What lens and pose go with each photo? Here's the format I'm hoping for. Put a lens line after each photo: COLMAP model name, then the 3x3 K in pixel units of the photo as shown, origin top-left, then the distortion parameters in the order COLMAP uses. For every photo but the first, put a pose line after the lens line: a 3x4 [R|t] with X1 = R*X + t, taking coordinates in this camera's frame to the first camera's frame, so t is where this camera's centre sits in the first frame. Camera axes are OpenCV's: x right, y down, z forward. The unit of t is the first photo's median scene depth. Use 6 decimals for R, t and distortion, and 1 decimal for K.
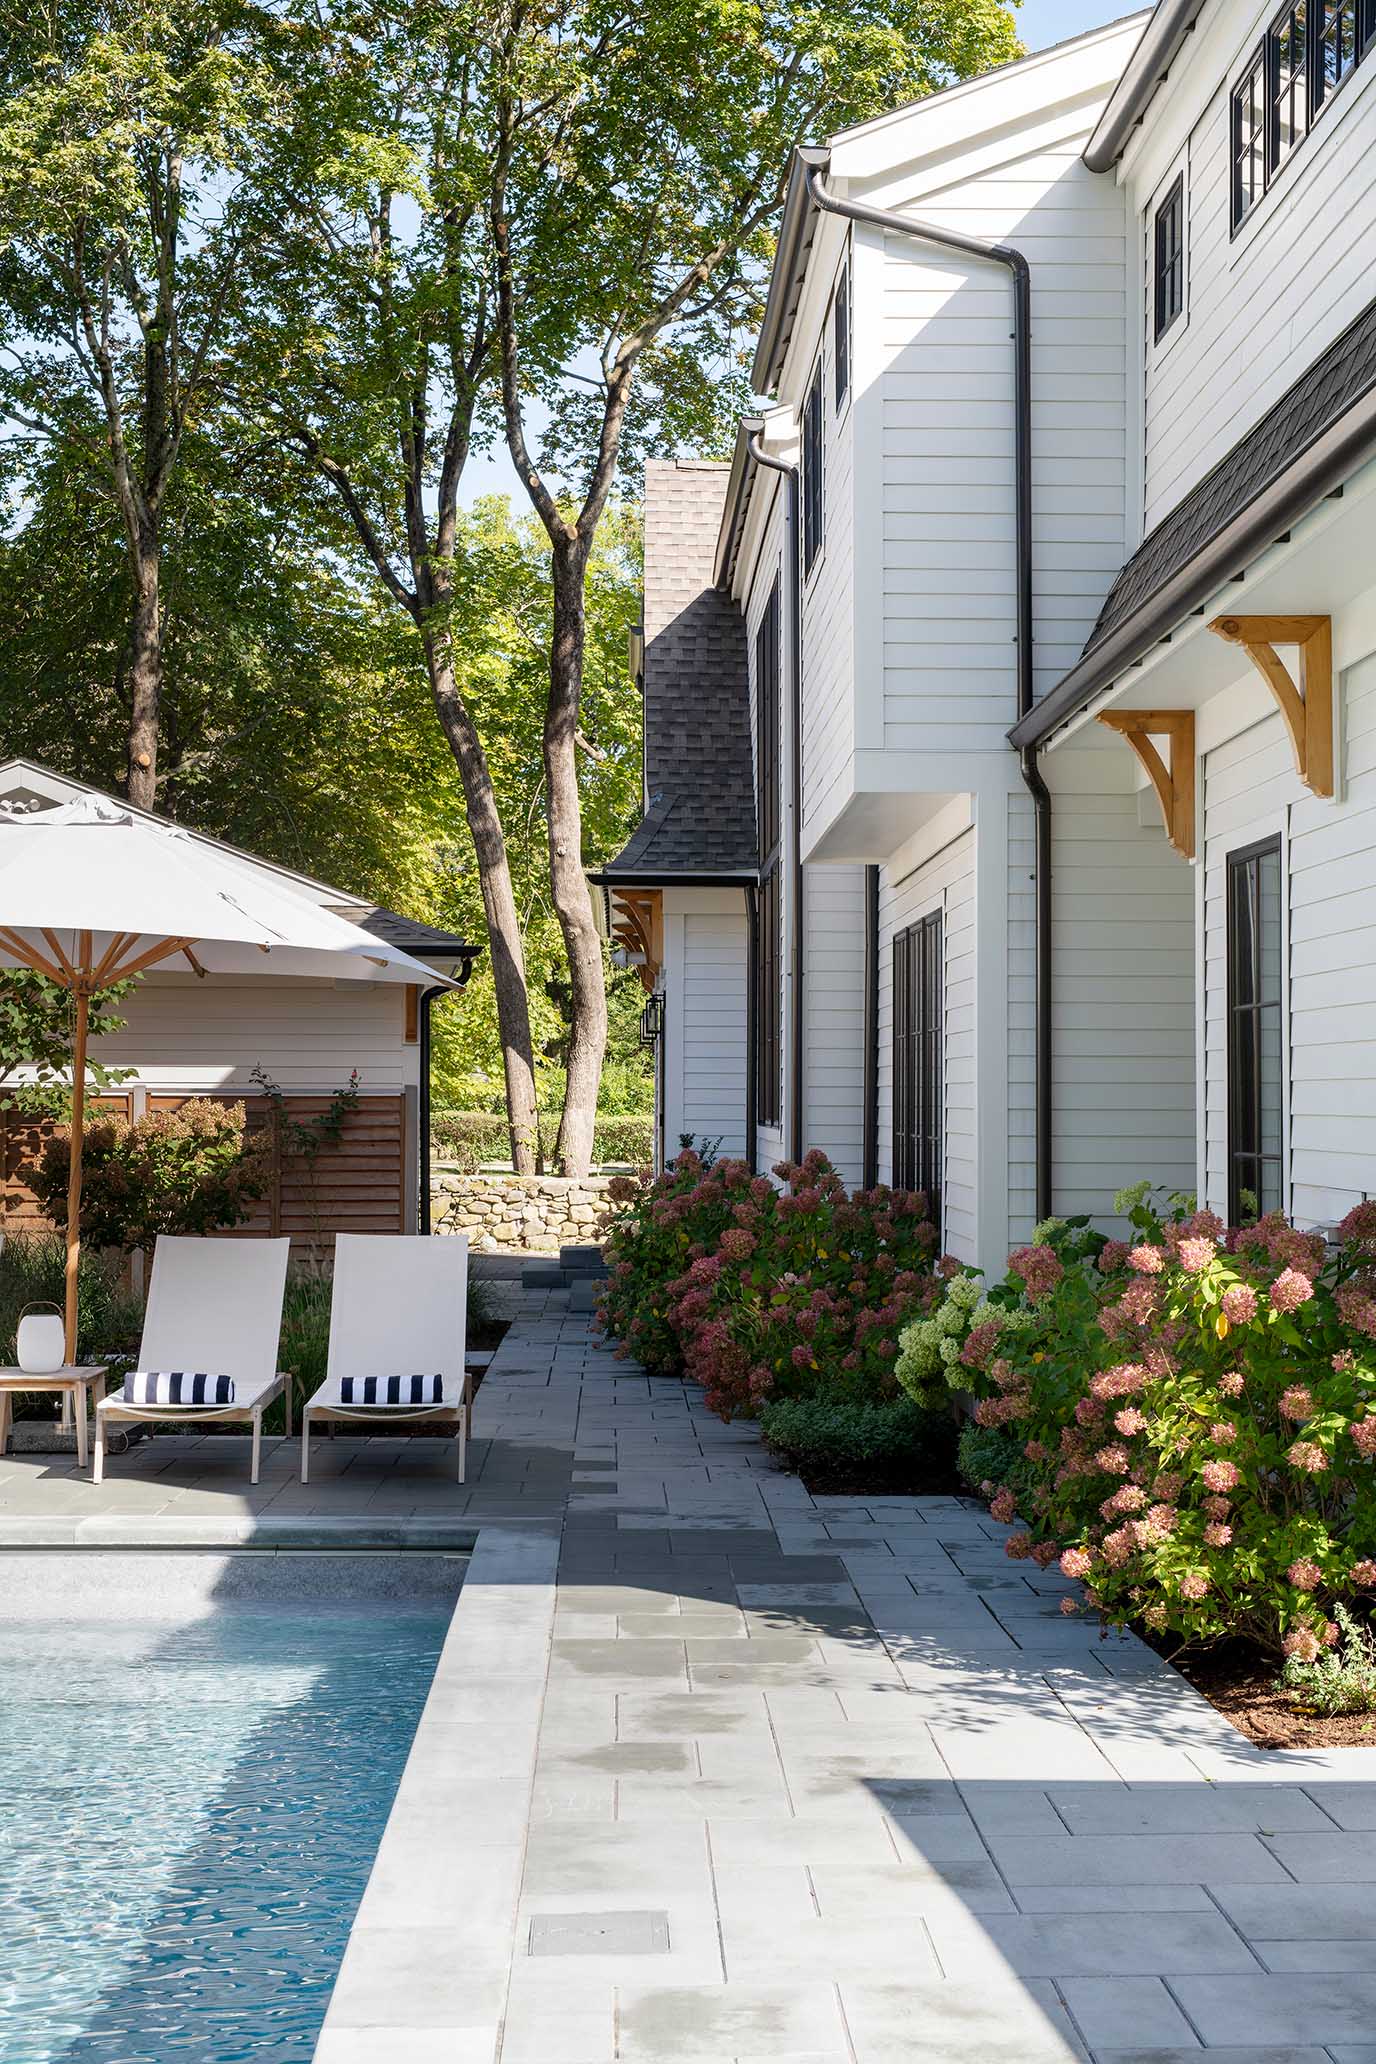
lens RADIAL K [[2914.4, 0, 686.1], [0, 2914.4, 1042.4], [0, 0, 1]] dist [-0.000402, 0.000000]
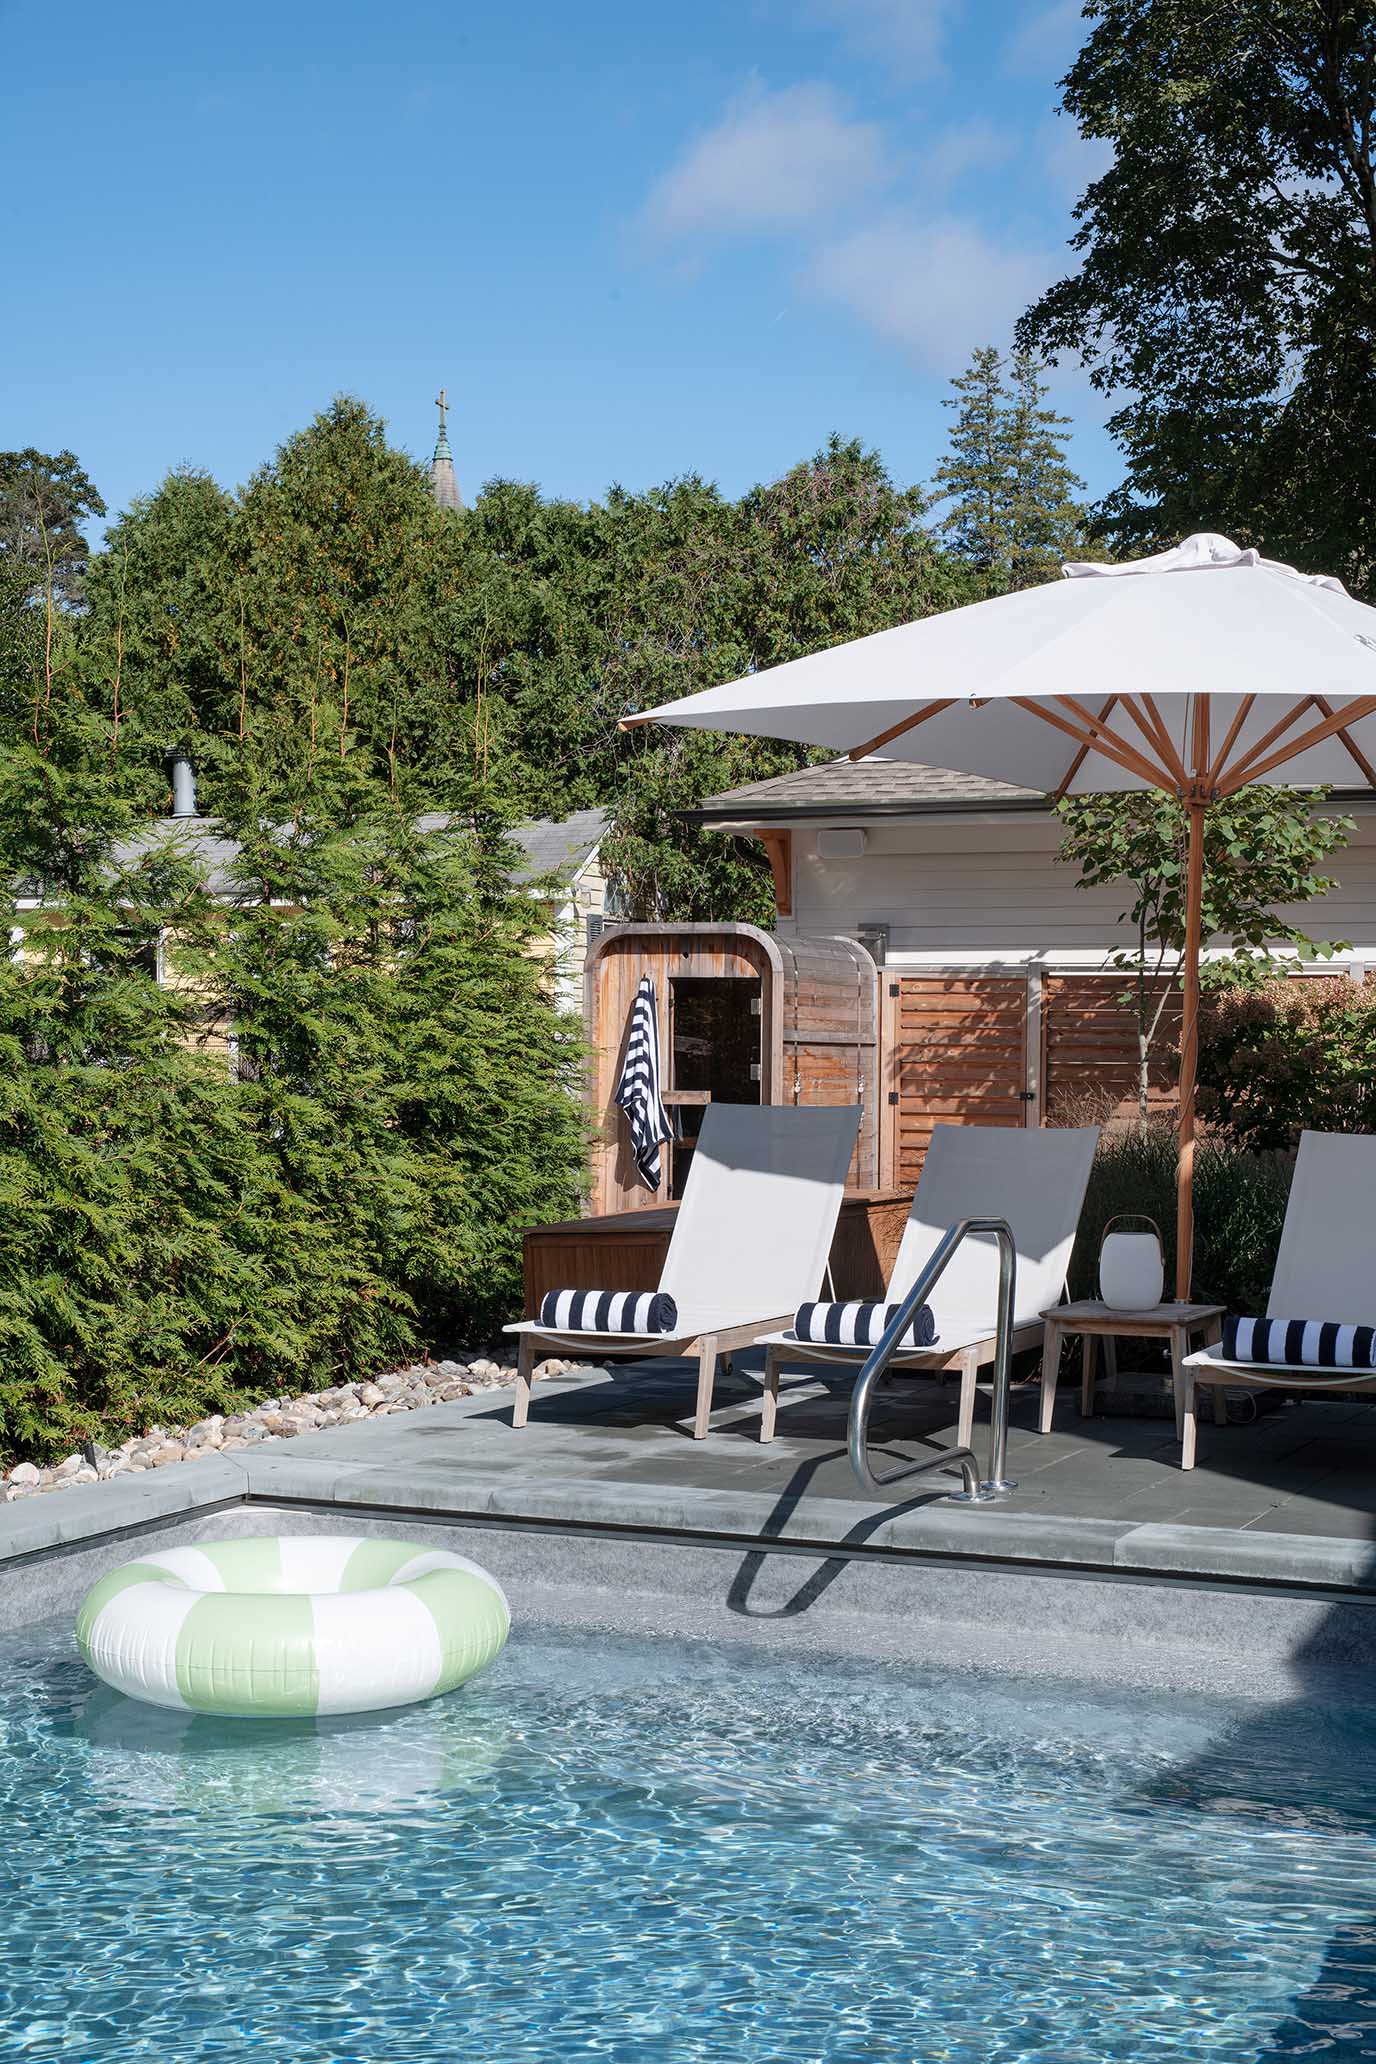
lens RADIAL K [[2914.4, 0, 696.1], [0, 2914.4, 1029.1], [0, 0, 1]] dist [-0.000402, 0.000000]
pose [[0.901446, -0.003503, -0.432877, -0.000707], [0.011593, 0.999804, 0.016051, 0.023961], [0.432736, -0.019487, 0.901310, 0.239978]]
